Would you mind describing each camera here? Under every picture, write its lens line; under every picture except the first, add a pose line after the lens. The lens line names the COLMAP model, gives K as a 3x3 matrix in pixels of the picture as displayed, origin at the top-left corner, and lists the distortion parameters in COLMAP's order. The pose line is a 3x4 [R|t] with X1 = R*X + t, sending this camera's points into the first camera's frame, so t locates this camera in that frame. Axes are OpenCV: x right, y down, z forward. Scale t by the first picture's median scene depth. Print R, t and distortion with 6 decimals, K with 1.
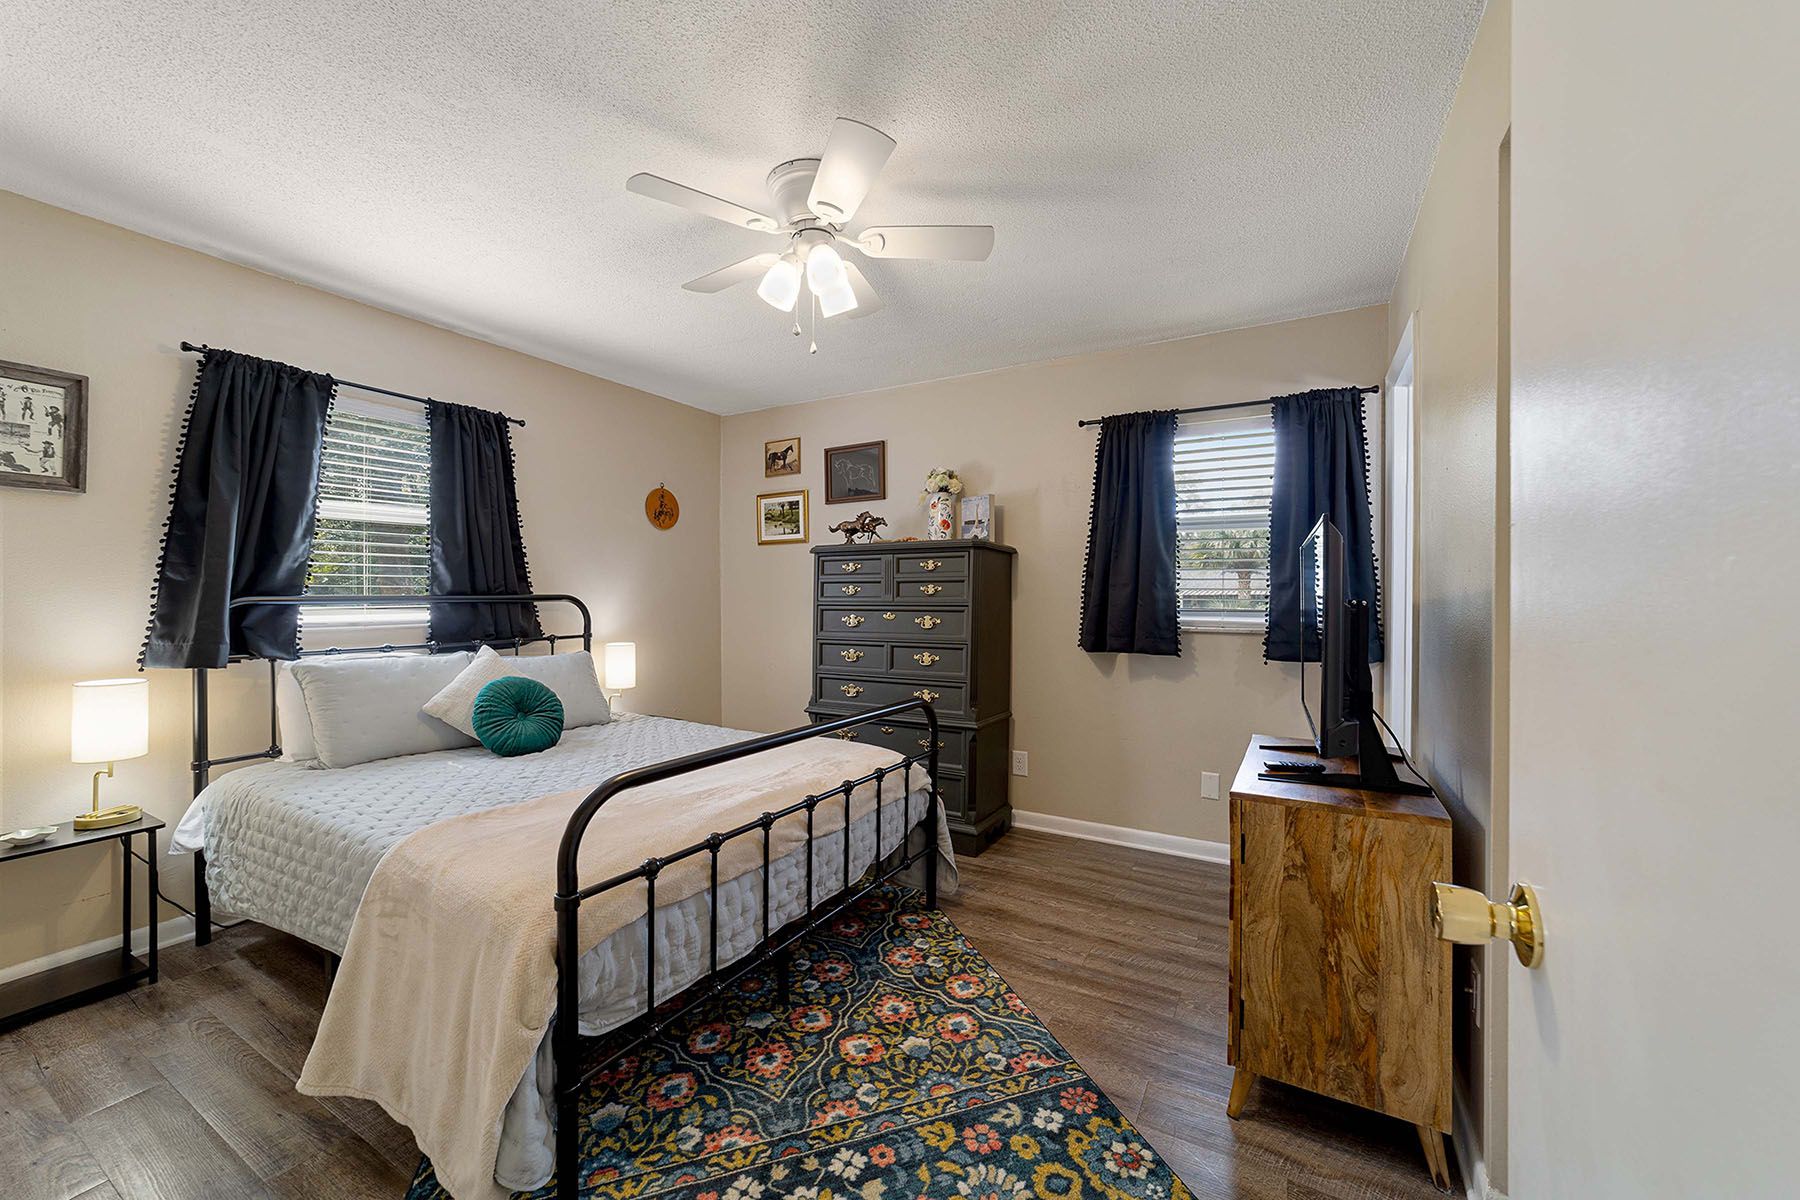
lens RADIAL K [[684.6, 0, 898.2], [0, 684.6, 596.5], [0, 0, 1]] dist [-0.012822, 0.006466]
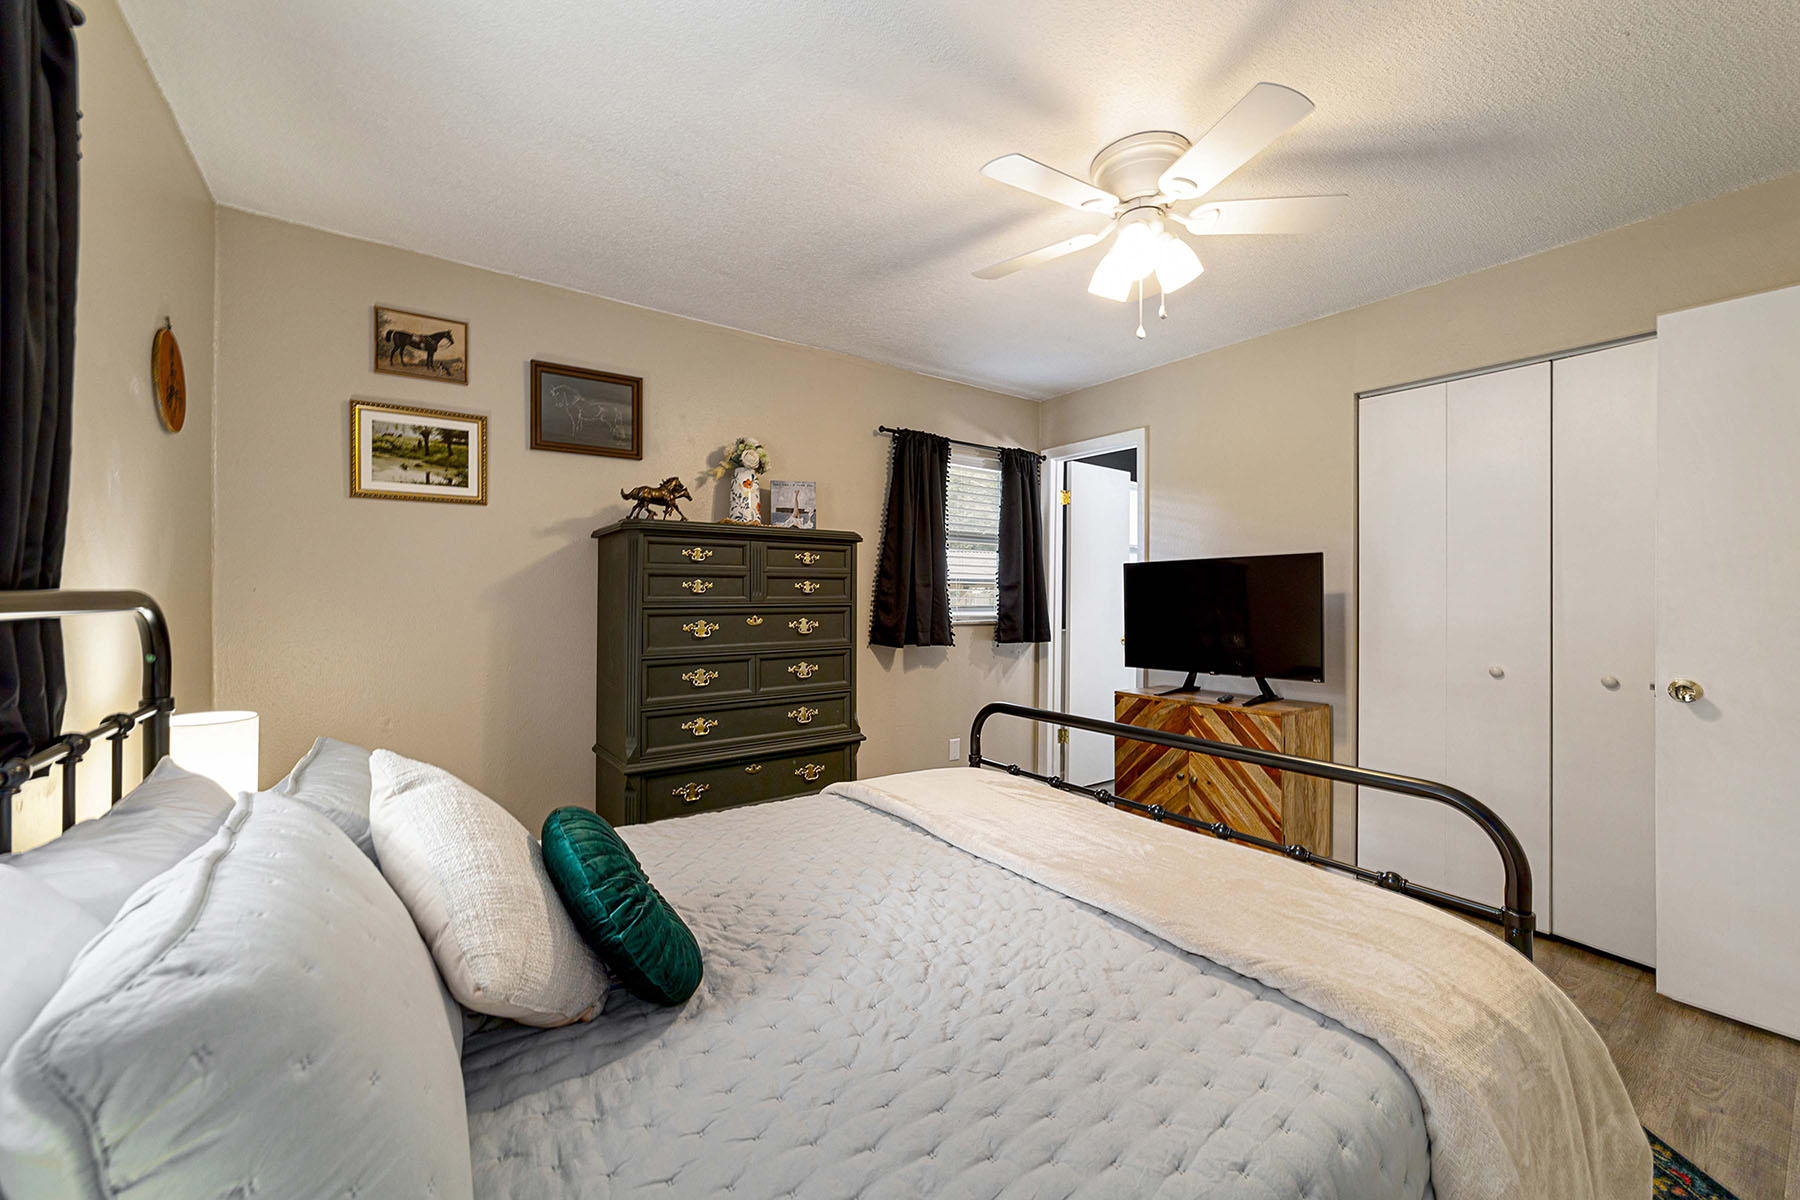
lens RADIAL K [[684.6, 0, 898.2], [0, 684.6, 596.5], [0, 0, 1]] dist [-0.012822, 0.006466]
pose [[0.422007, -0.002585, 0.906589, -0.531951], [-0.002126, 0.999990, 0.003841, -0.001807], [-0.906590, -0.003548, 0.421997, 0.430461]]
